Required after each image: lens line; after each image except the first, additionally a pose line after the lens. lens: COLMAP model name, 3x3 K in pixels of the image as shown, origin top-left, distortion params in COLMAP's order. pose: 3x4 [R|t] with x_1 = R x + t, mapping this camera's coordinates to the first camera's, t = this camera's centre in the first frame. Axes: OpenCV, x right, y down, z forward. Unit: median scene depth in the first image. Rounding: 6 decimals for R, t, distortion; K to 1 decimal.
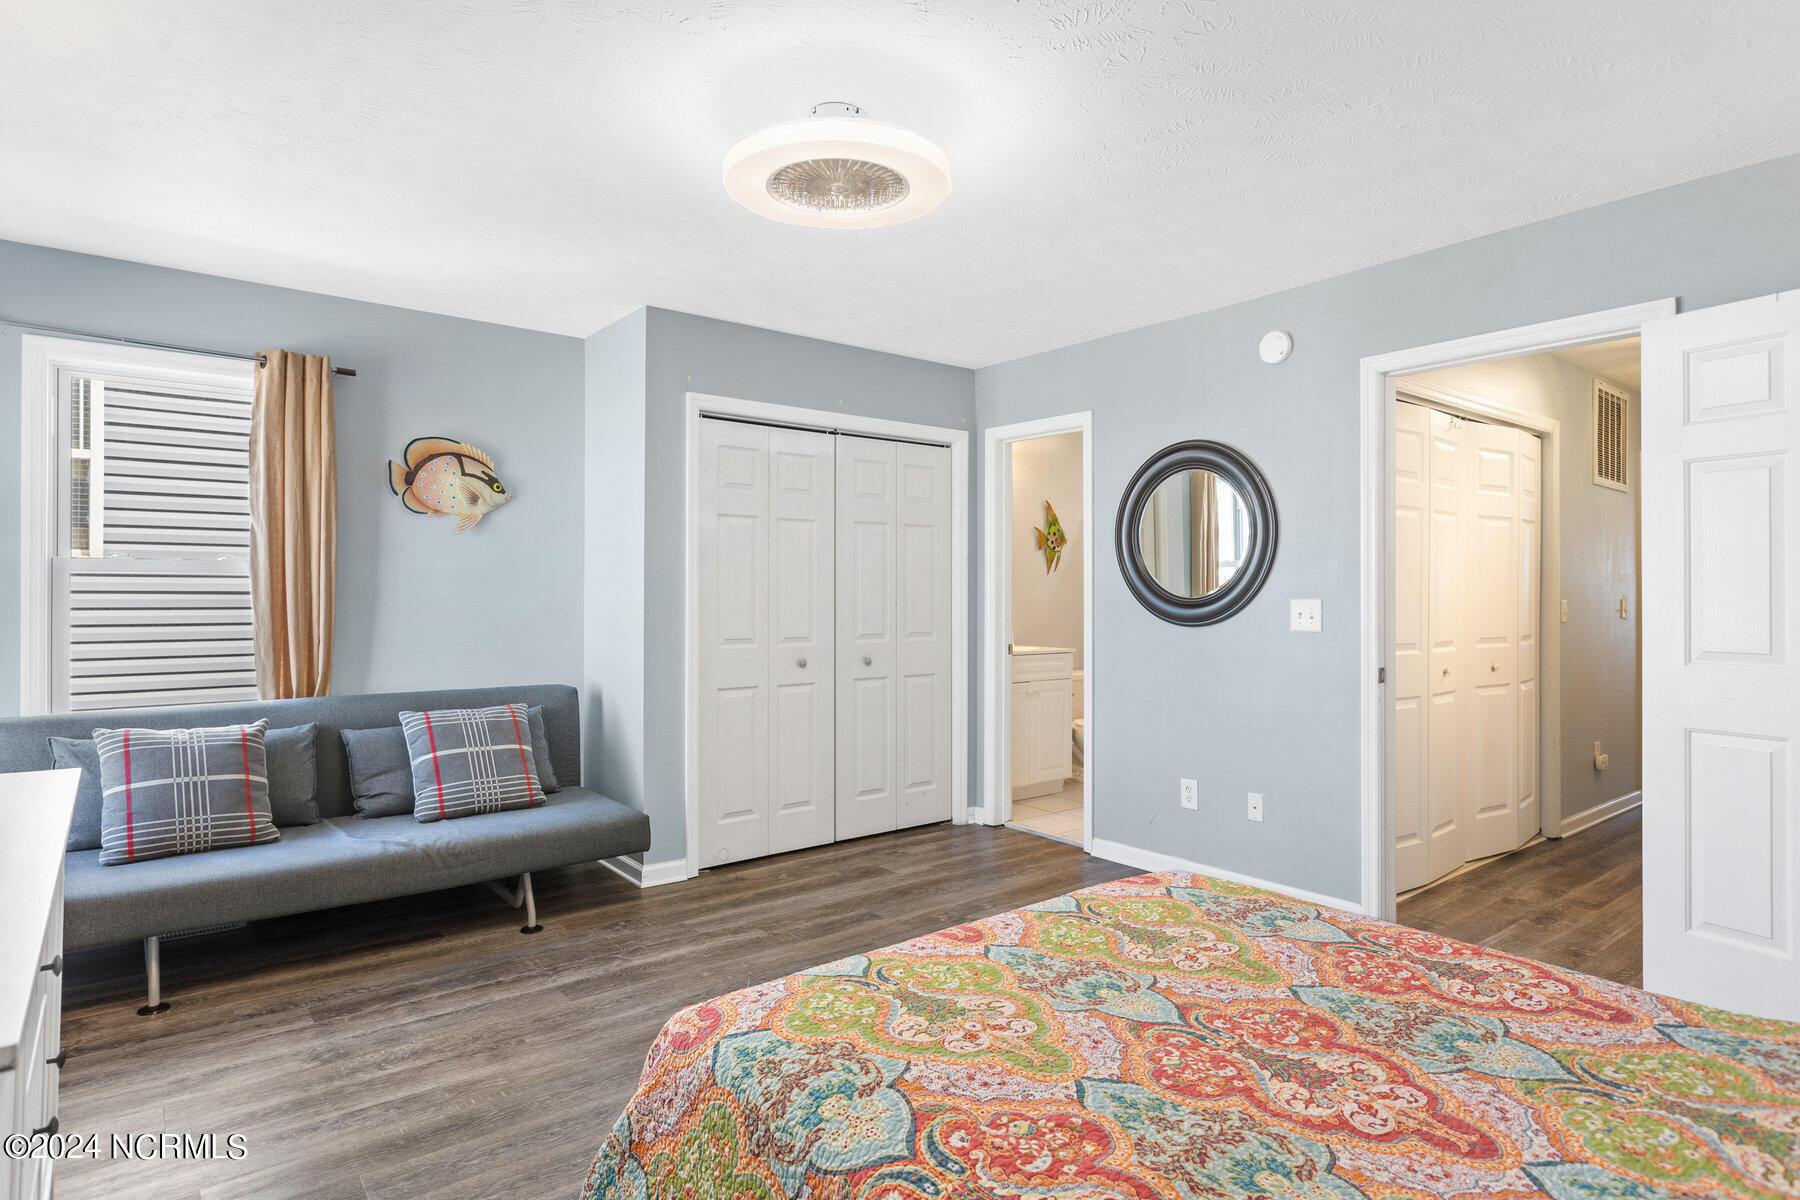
lens RADIAL K [[990.9, 0, 900.0], [0, 990.9, 600.0], [0, 0, 1]] dist [0.005544, 0.000942]
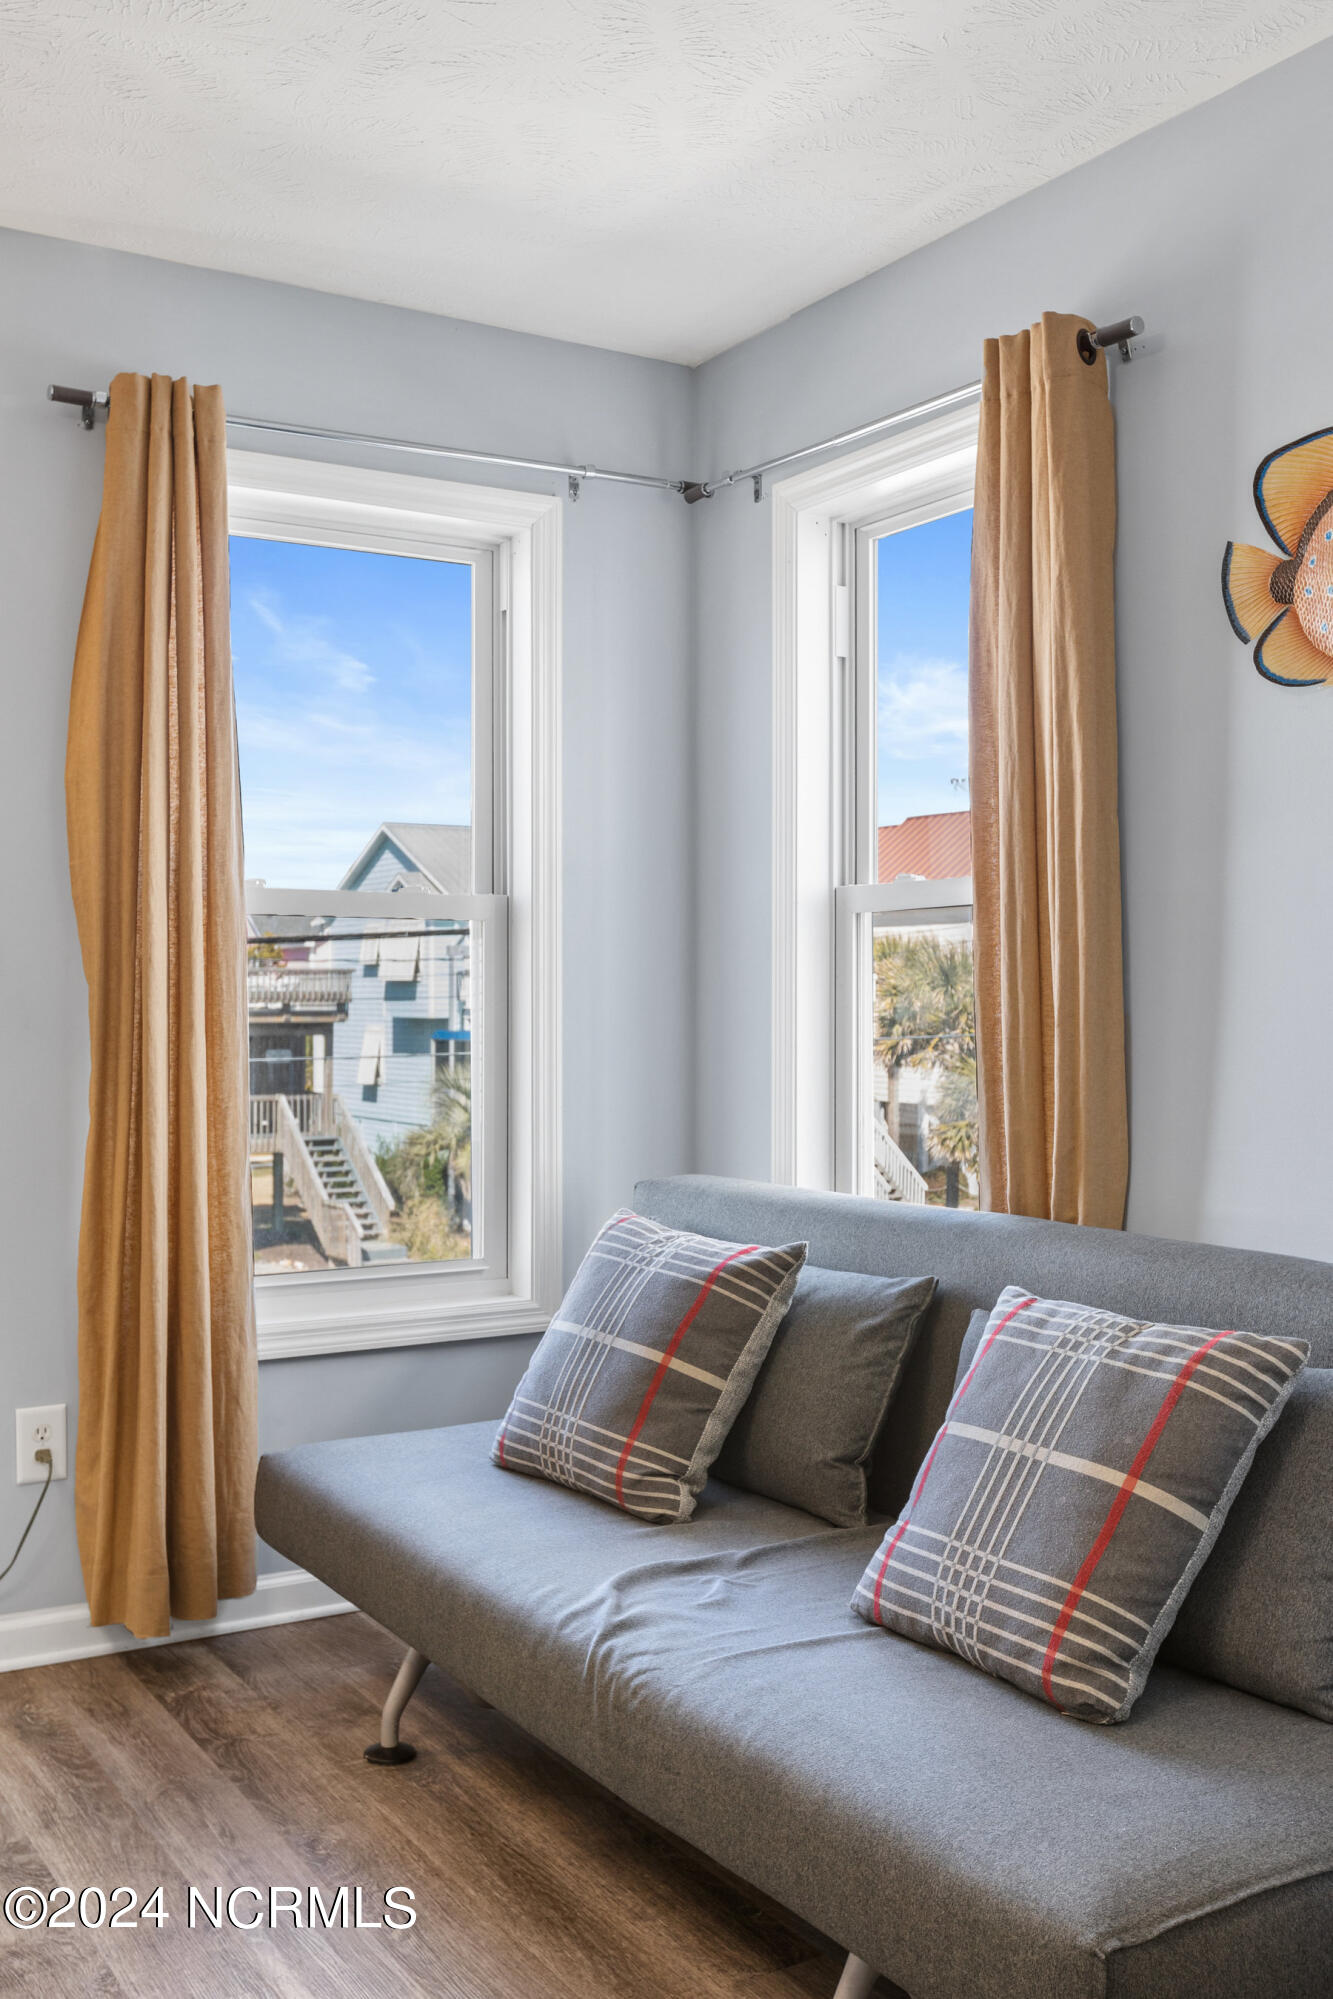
lens RADIAL K [[1911.6, 0, 666.5], [0, 1911.6, 999.5], [0, 0, 1]] dist [-0.003818, -0.002754]
pose [[-0.126509, 0.000360, -0.991965, 0.170073], [-0.001389, 0.999999, 0.000540, 0.014494], [0.991964, 0.001446, -0.126509, 0.987870]]
